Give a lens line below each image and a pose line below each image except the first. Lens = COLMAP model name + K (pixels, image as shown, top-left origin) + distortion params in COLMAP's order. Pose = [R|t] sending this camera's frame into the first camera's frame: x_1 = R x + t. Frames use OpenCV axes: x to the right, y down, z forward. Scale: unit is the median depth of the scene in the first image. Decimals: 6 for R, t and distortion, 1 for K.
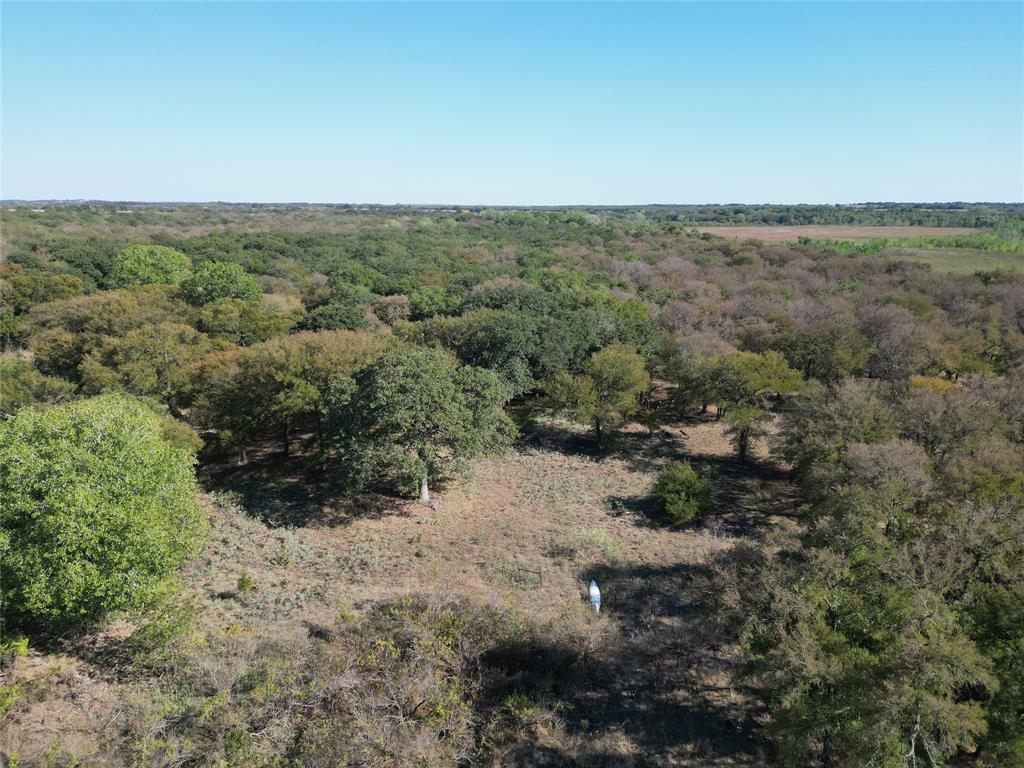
lens RADIAL K [[745.0, 0, 512.0], [0, 745.0, 384.0], [0, 0, 1]] dist [0.099444, -0.114344]
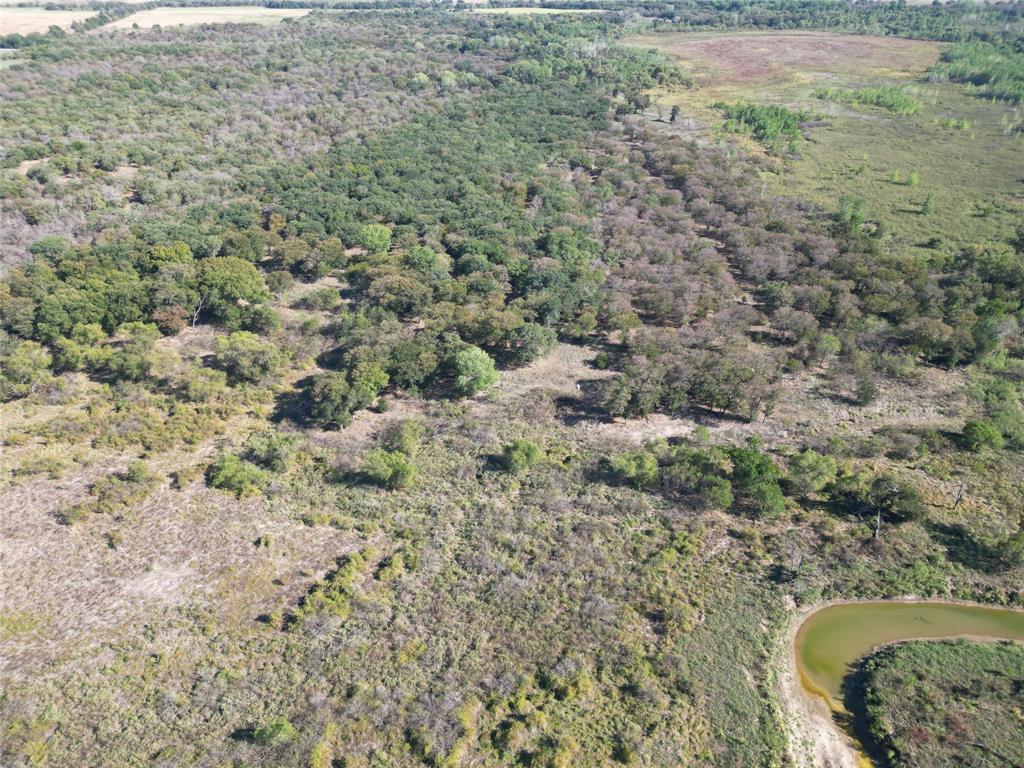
lens RADIAL K [[745.0, 0, 512.0], [0, 745.0, 384.0], [0, 0, 1]] dist [0.099444, -0.114344]
pose [[0.999904, -0.010996, 0.008427, -0.262645], [0.008143, 0.958608, 0.284612, -0.811374], [-0.011208, -0.284517, 0.958606, -2.629259]]
